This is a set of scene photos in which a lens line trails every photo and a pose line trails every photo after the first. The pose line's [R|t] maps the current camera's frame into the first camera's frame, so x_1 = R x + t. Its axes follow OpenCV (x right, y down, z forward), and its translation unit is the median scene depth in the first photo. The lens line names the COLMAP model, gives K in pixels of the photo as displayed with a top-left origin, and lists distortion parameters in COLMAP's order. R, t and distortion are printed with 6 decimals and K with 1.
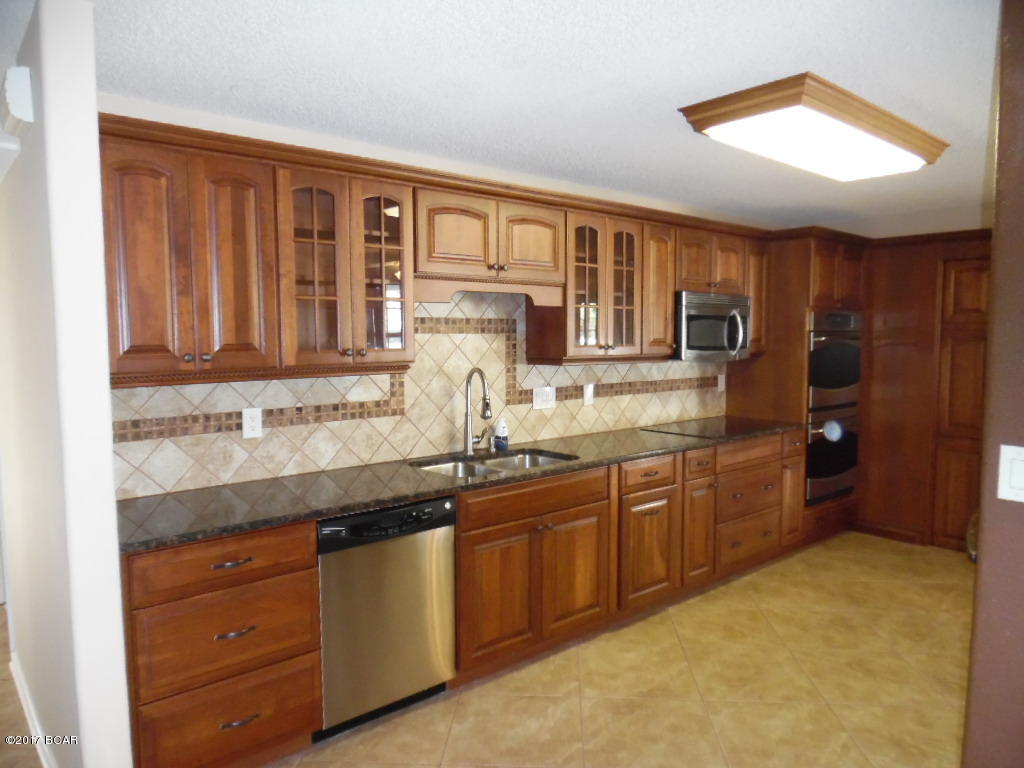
lens RADIAL K [[713.1, 0, 517.6], [0, 713.1, 385.5], [0, 0, 1]] dist [-0.019114, -0.000970]
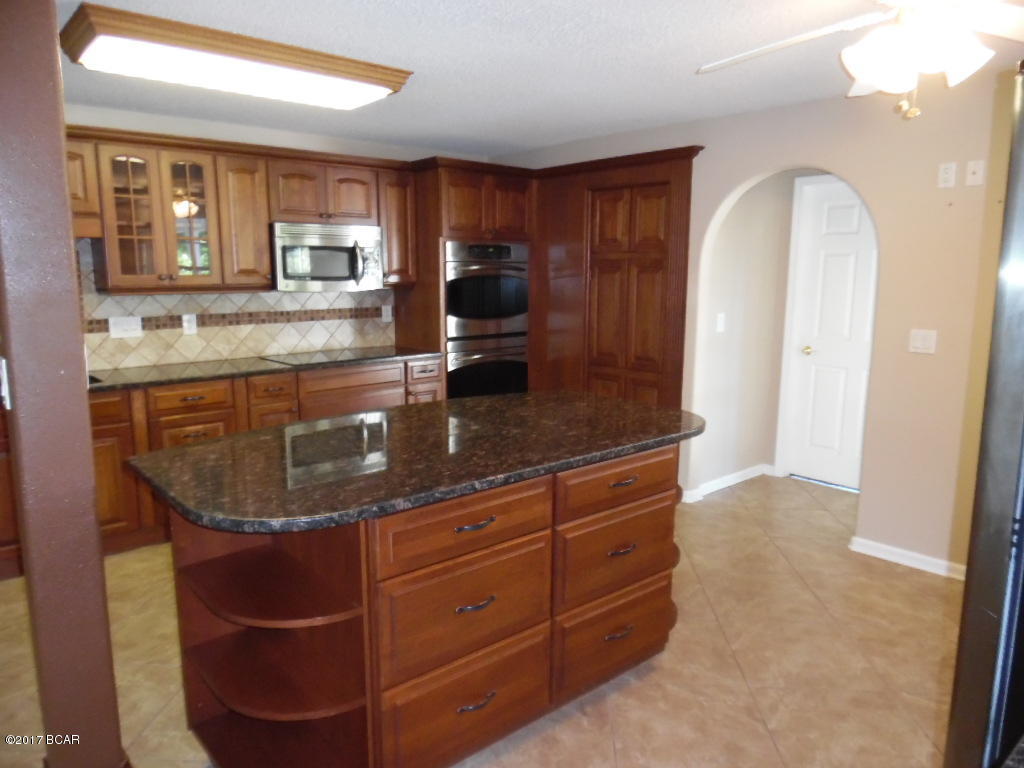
lens RADIAL K [[713.1, 0, 512.3], [0, 713.1, 386.9], [0, 0, 1]] dist [-0.019114, -0.000970]
pose [[0.999898, -0.005217, 0.013306, 0.554993], [0.004012, 0.996022, 0.089022, 0.013412], [-0.013717, -0.088960, 0.995941, -0.042248]]
